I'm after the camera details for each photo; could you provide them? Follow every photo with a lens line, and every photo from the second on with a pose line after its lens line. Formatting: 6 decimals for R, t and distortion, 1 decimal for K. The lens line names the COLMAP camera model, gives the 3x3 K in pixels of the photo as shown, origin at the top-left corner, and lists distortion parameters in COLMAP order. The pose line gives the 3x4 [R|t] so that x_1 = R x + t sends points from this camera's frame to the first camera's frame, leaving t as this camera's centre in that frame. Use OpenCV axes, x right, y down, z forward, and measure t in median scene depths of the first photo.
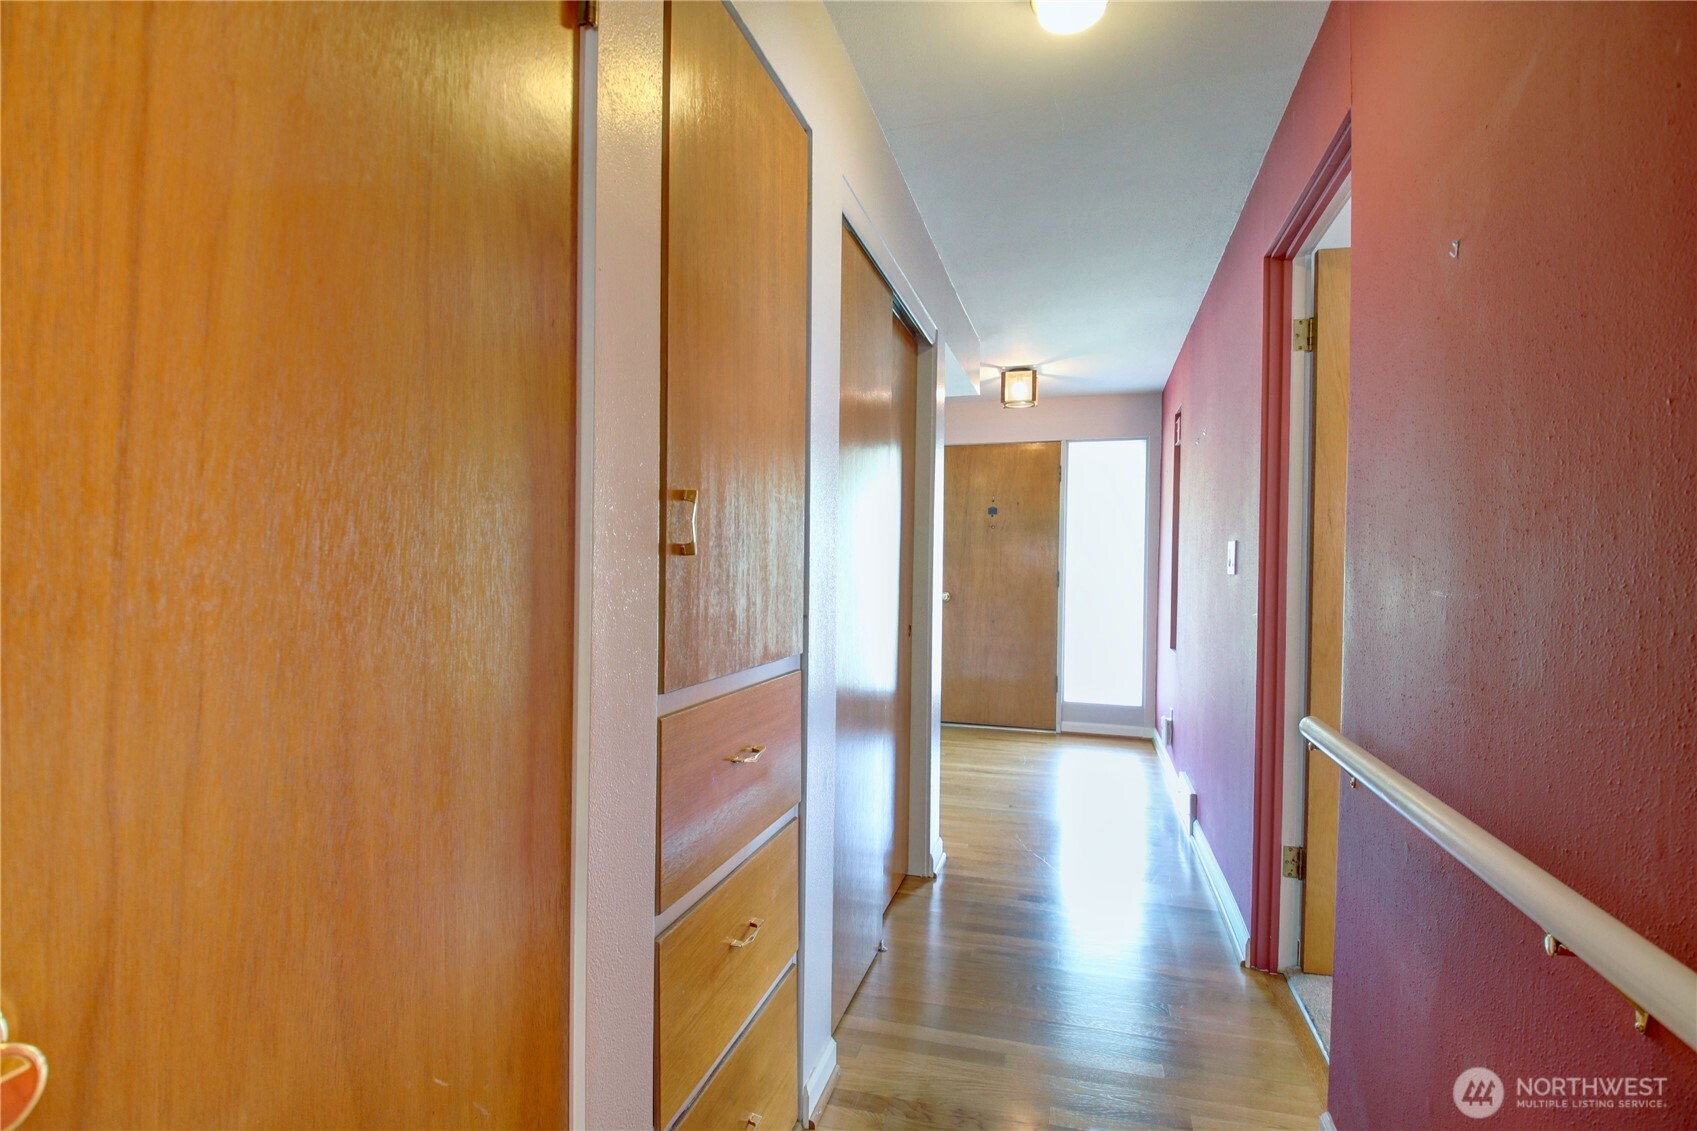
lens RADIAL K [[794.2, 0, 850.3], [0, 794.2, 567.0], [0, 0, 1]] dist [-0.004249, -0.014541]
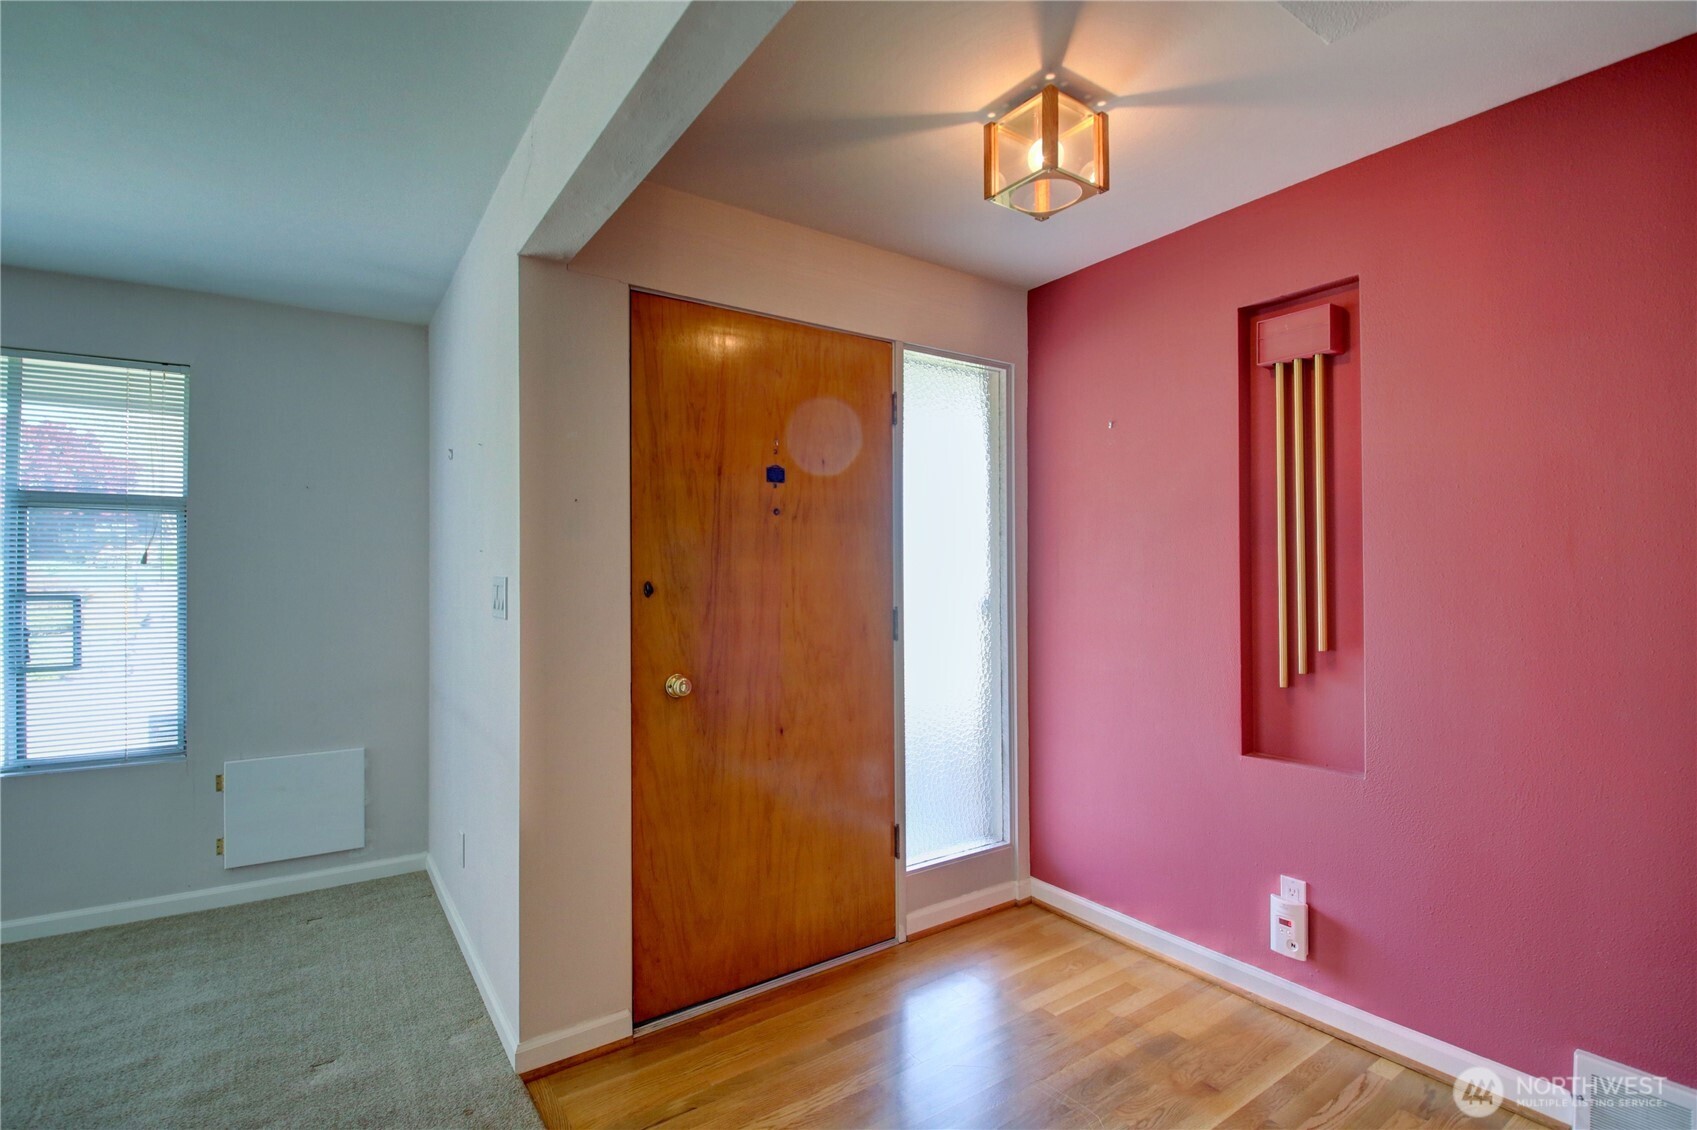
lens RADIAL K [[794.2, 0, 842.0], [0, 794.2, 566.9], [0, 0, 1]] dist [-0.004249, -0.014541]
pose [[0.623362, -0.006528, 0.781906, -0.135771], [0.015455, 0.999873, -0.003974, -0.018346], [-0.781781, 0.014561, 0.623384, 0.706398]]
